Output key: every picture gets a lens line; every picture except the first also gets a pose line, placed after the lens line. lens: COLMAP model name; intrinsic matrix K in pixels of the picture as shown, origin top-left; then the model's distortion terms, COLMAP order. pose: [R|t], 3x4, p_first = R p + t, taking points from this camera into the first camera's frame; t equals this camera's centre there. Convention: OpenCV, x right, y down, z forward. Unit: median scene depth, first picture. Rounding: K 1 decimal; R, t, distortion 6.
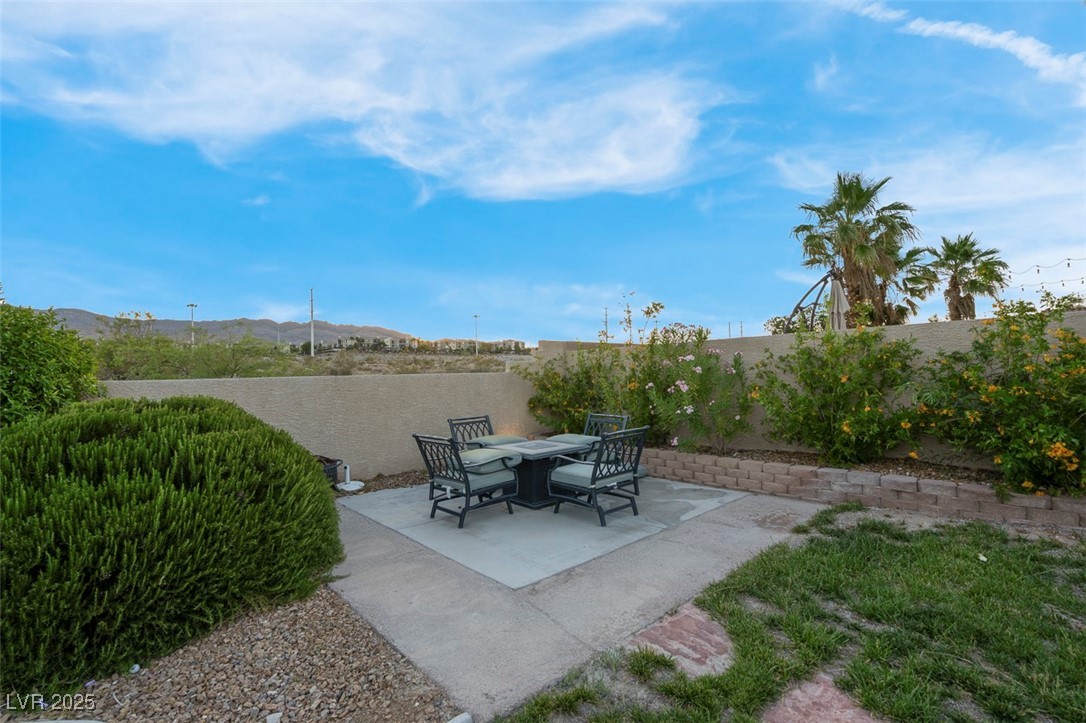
lens RADIAL K [[486.5, 0, 543.5], [0, 486.5, 364.2], [0, 0, 1]] dist [-0.003797, 0.000127]
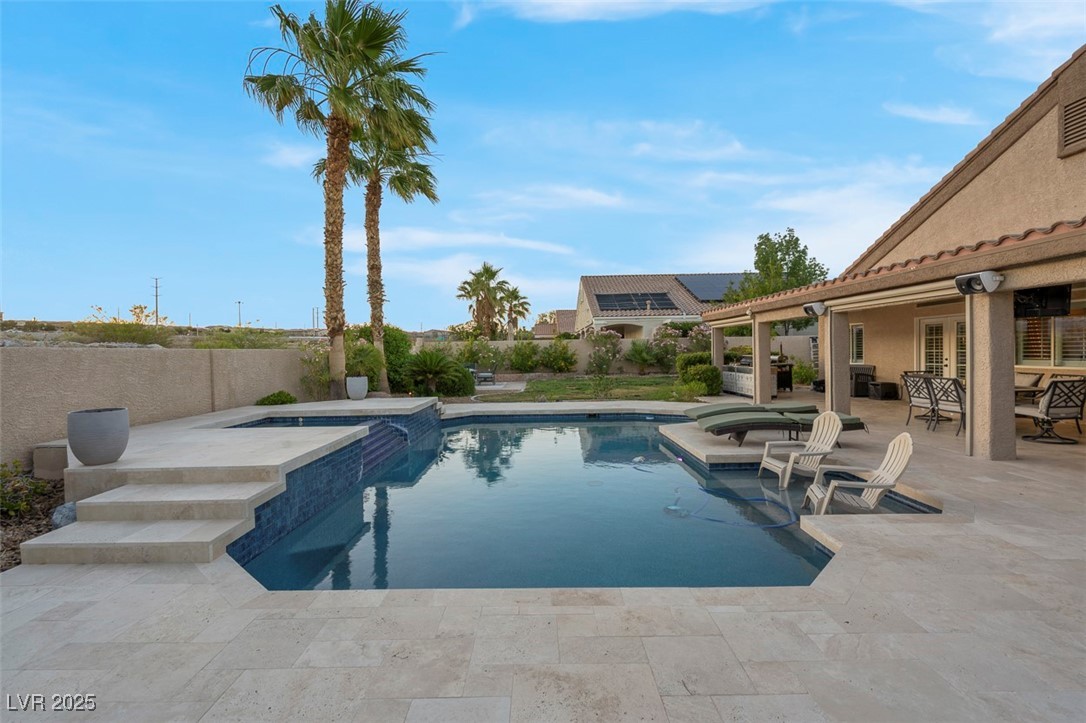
lens RADIAL K [[484.7, 0, 534.5], [0, 484.7, 373.0], [0, 0, 1]] dist [-0.004575, -0.000365]
pose [[0.680690, -0.018696, 0.732333, -0.661305], [-0.016613, 0.999023, 0.040946, 0.008505], [-0.732383, -0.040038, 0.679714, -0.523837]]
